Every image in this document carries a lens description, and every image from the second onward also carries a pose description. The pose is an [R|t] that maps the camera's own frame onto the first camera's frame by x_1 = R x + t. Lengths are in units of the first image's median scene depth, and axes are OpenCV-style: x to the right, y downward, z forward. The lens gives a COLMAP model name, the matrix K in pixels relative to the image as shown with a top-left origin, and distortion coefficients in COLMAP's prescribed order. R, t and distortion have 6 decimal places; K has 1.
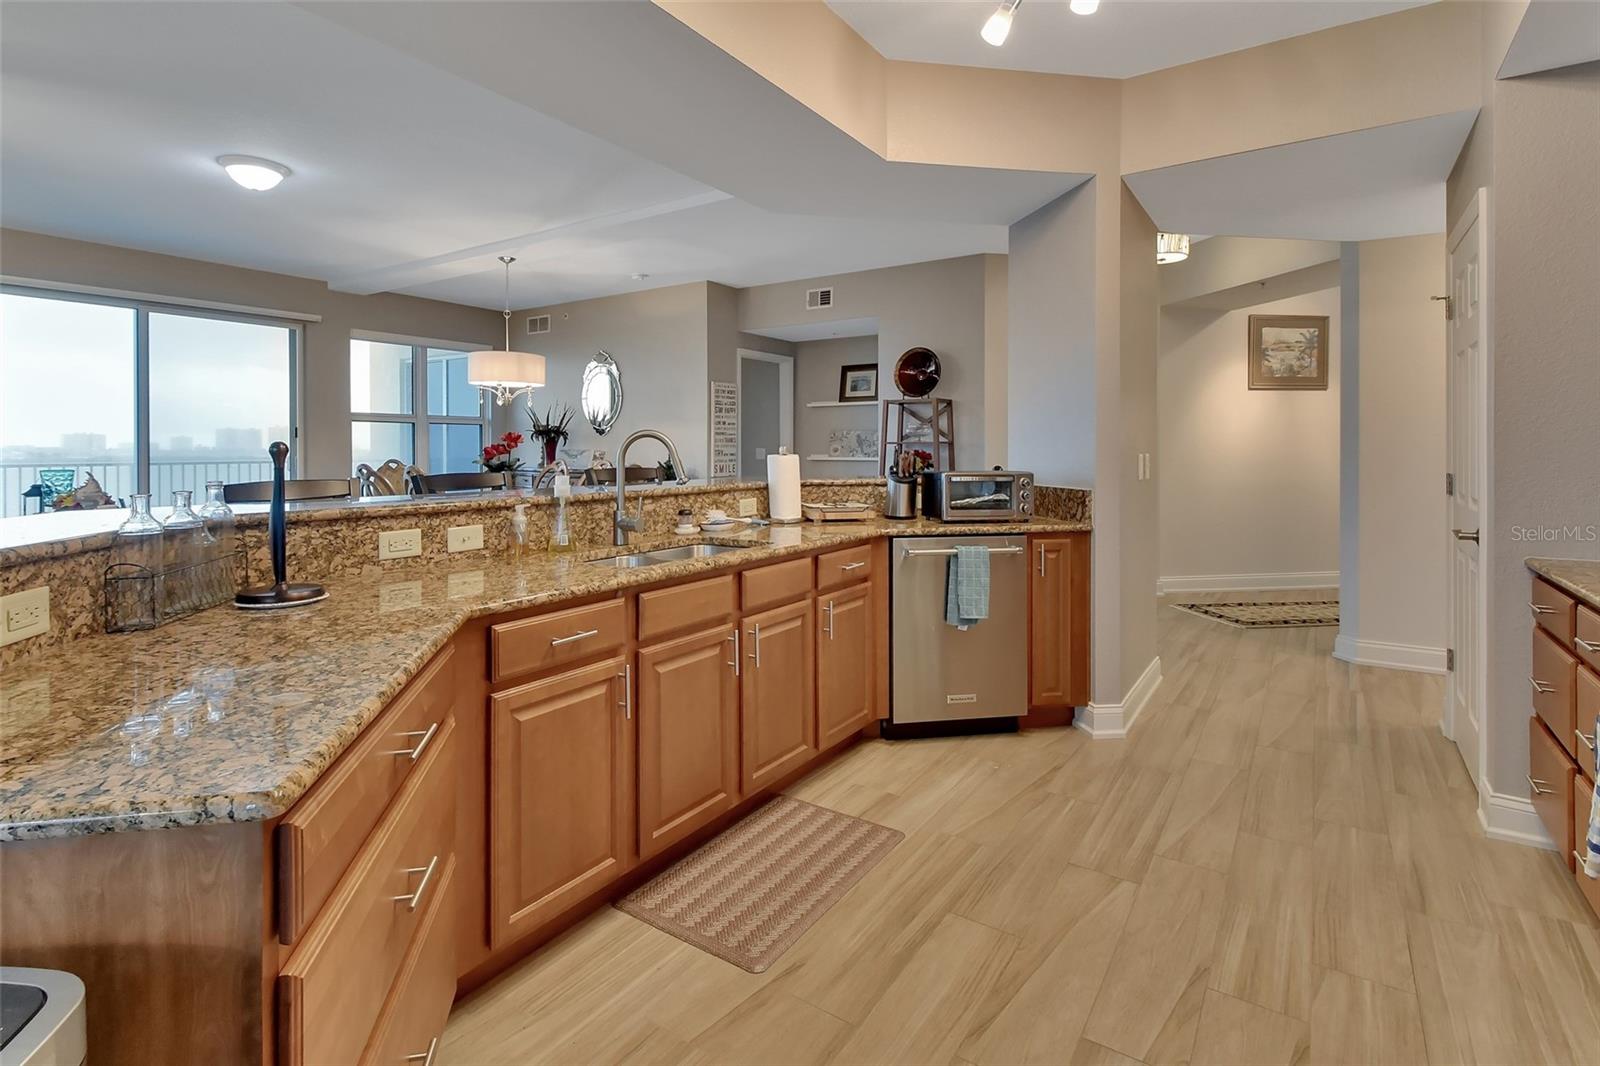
lens RADIAL K [[777.1, 0, 798.5], [0, 777.1, 453.6], [0, 0, 1]] dist [-0.003966, -0.000609]
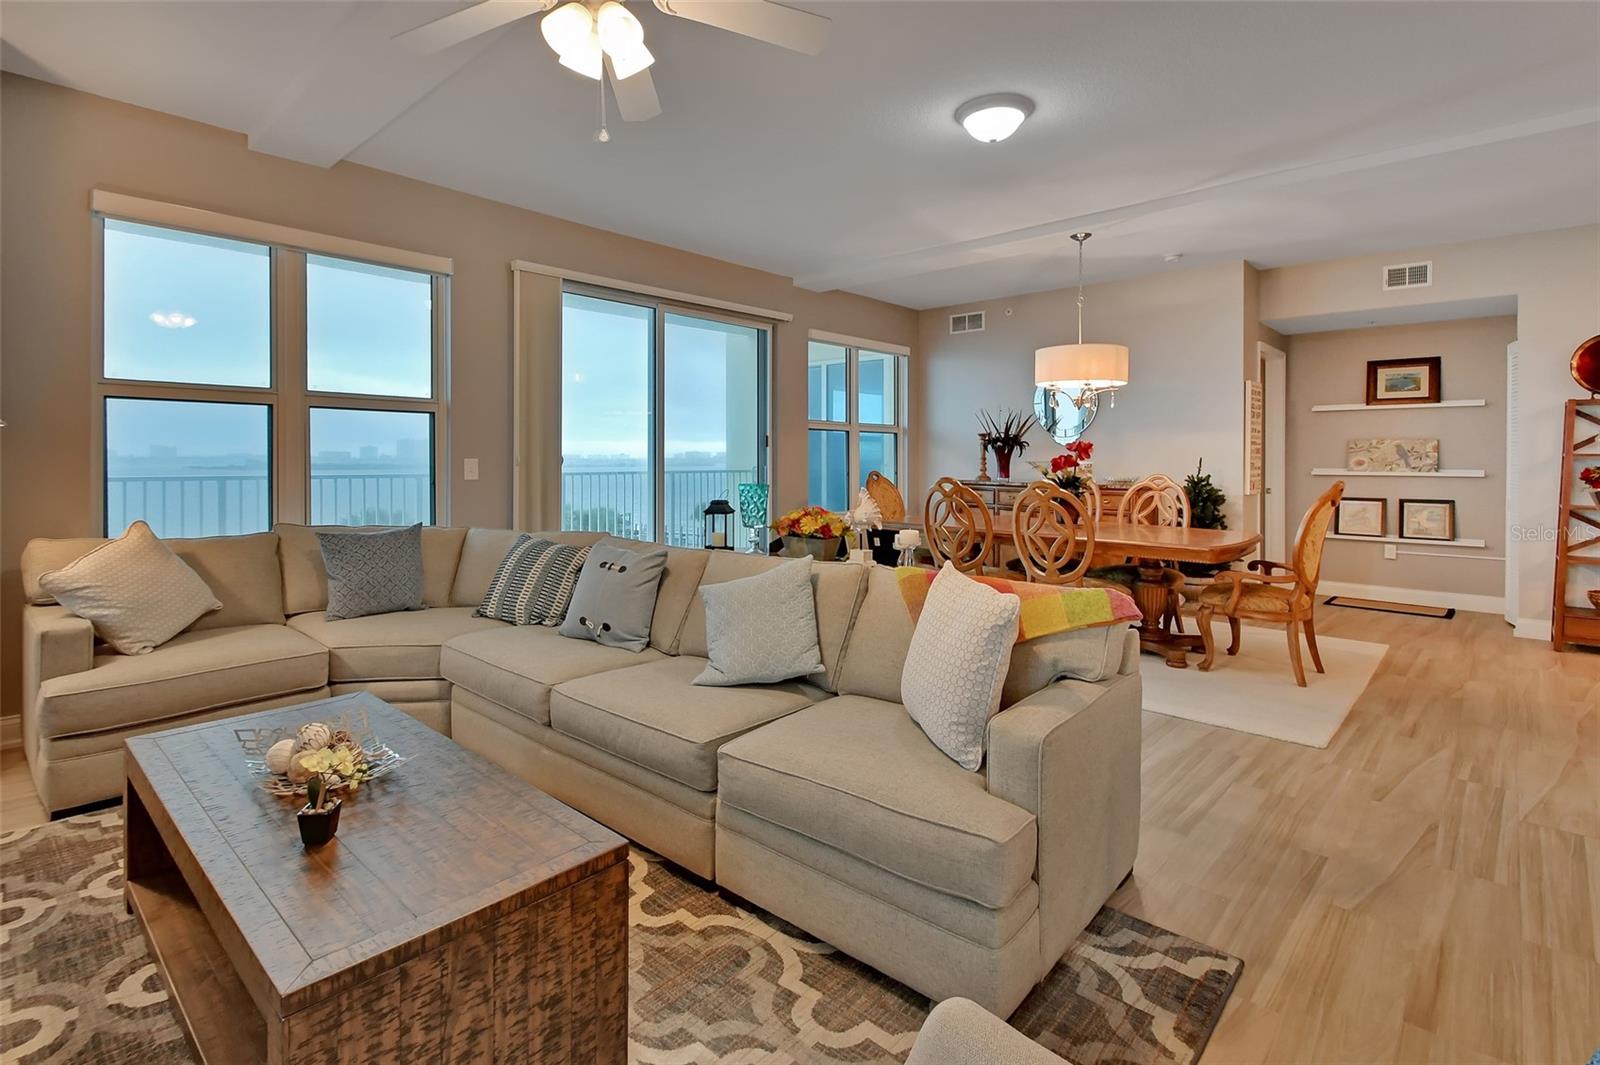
lens RADIAL K [[777.1, 0, 798.5], [0, 777.1, 453.1], [0, 0, 1]] dist [-0.003966, -0.000609]
pose [[0.984937, 0.002148, -0.172901, -0.434906], [-0.004784, 0.999879, -0.014833, -0.000263], [0.172848, 0.015437, 0.984828, 0.095823]]
